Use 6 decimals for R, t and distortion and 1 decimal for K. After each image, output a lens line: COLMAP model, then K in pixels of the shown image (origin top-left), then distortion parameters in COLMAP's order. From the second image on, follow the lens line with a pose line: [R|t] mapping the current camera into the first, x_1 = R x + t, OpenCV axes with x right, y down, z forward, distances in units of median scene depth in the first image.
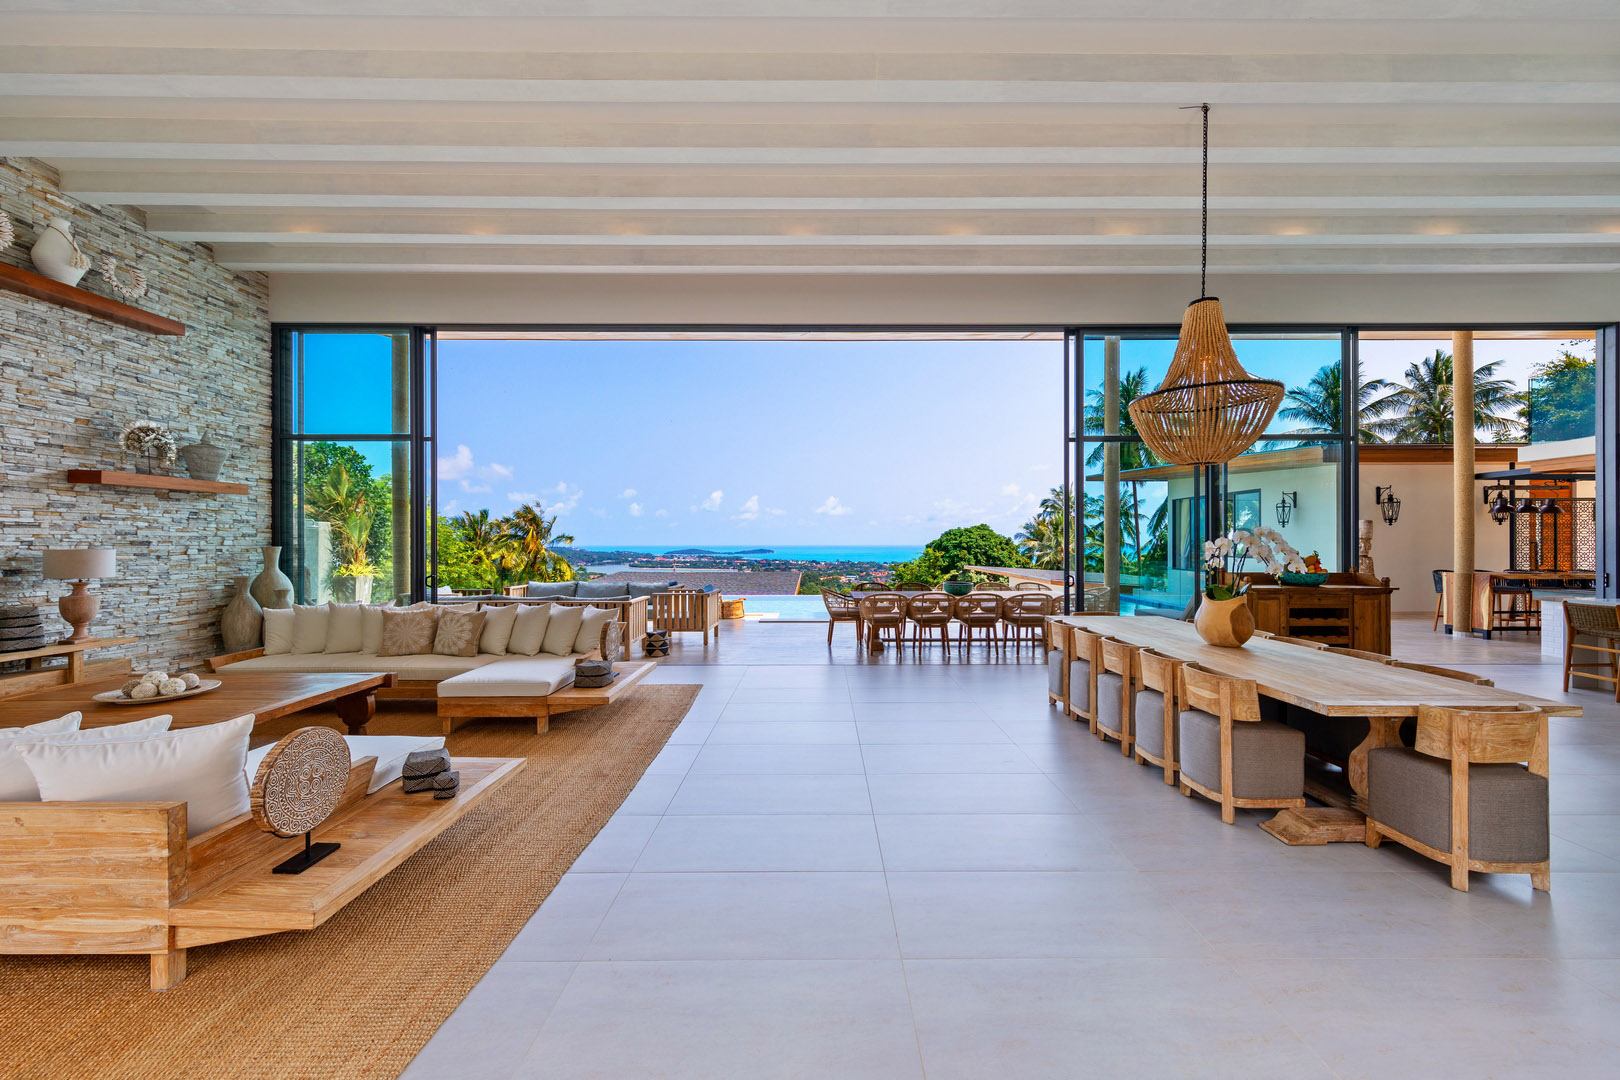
lens RADIAL K [[602.7, 0, 818.4], [0, 602.7, 541.9], [0, 0, 1]] dist [0.003820, -0.000020]
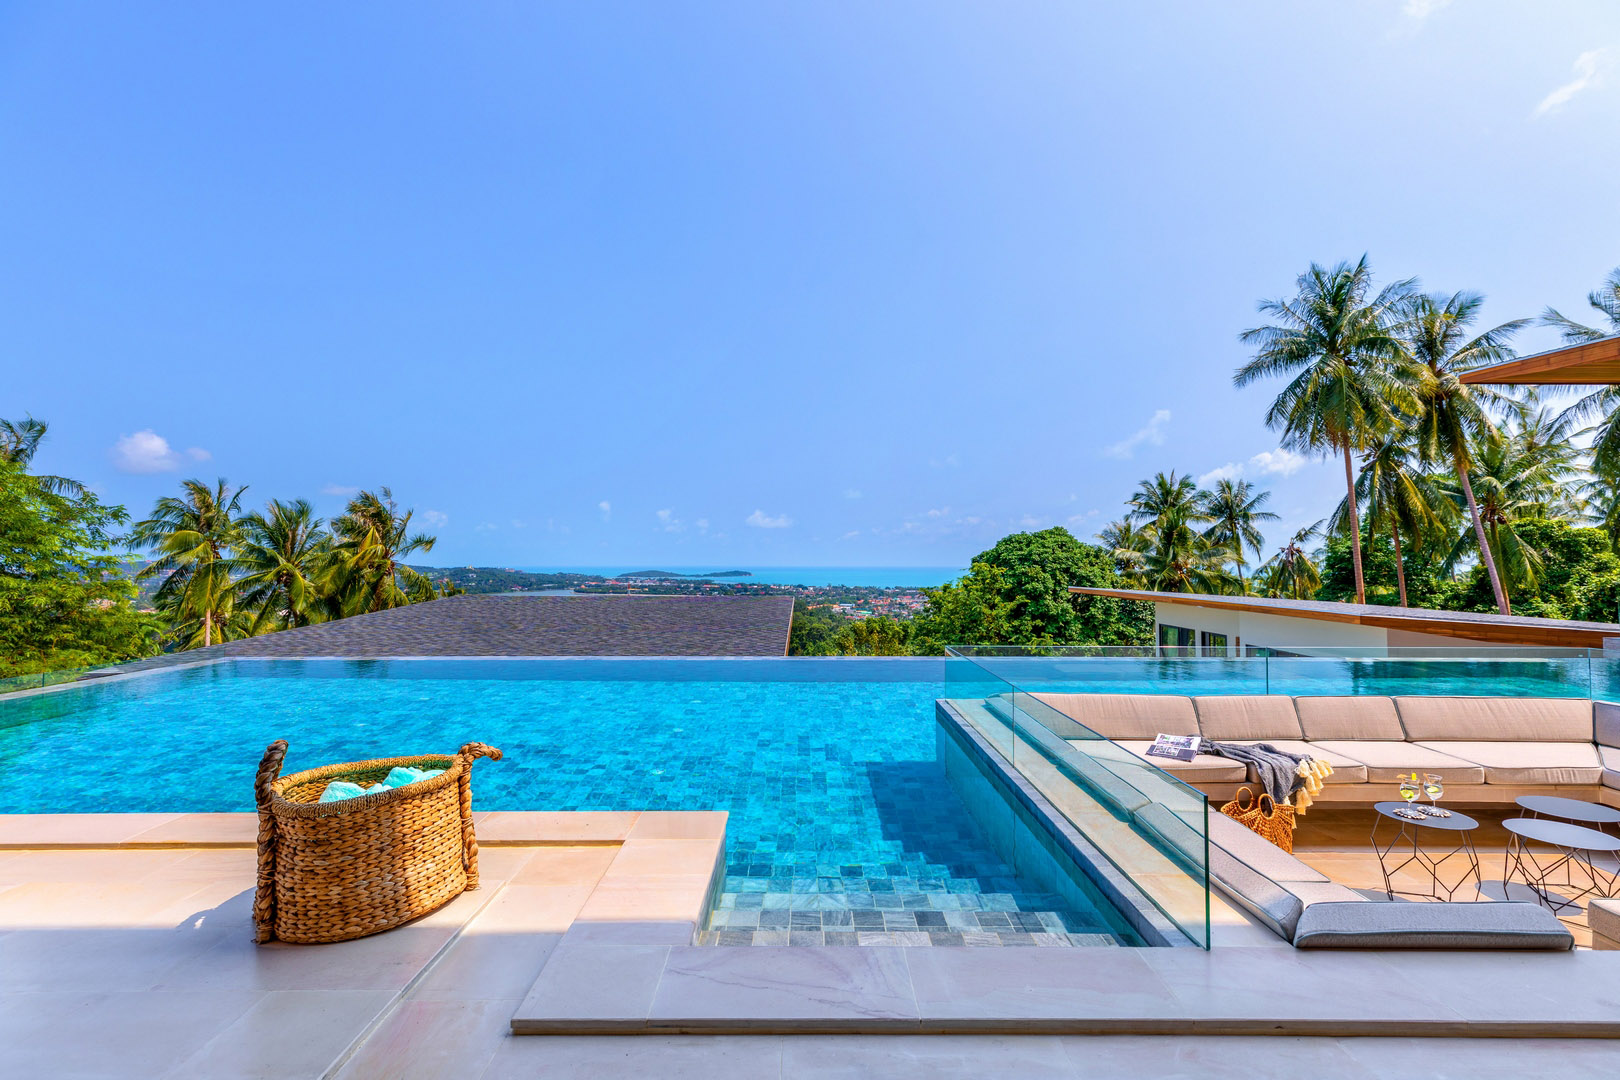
lens RADIAL K [[734.5, 0, 802.8], [0, 734.5, 539.8], [0, 0, 1]] dist [0.002100, 0.000218]
pose [[0.999990, 0.002216, -0.003880, -0.011580], [-0.002334, 0.999526, -0.030701, 0.012196], [0.003810, 0.030710, 0.999521, 0.210169]]
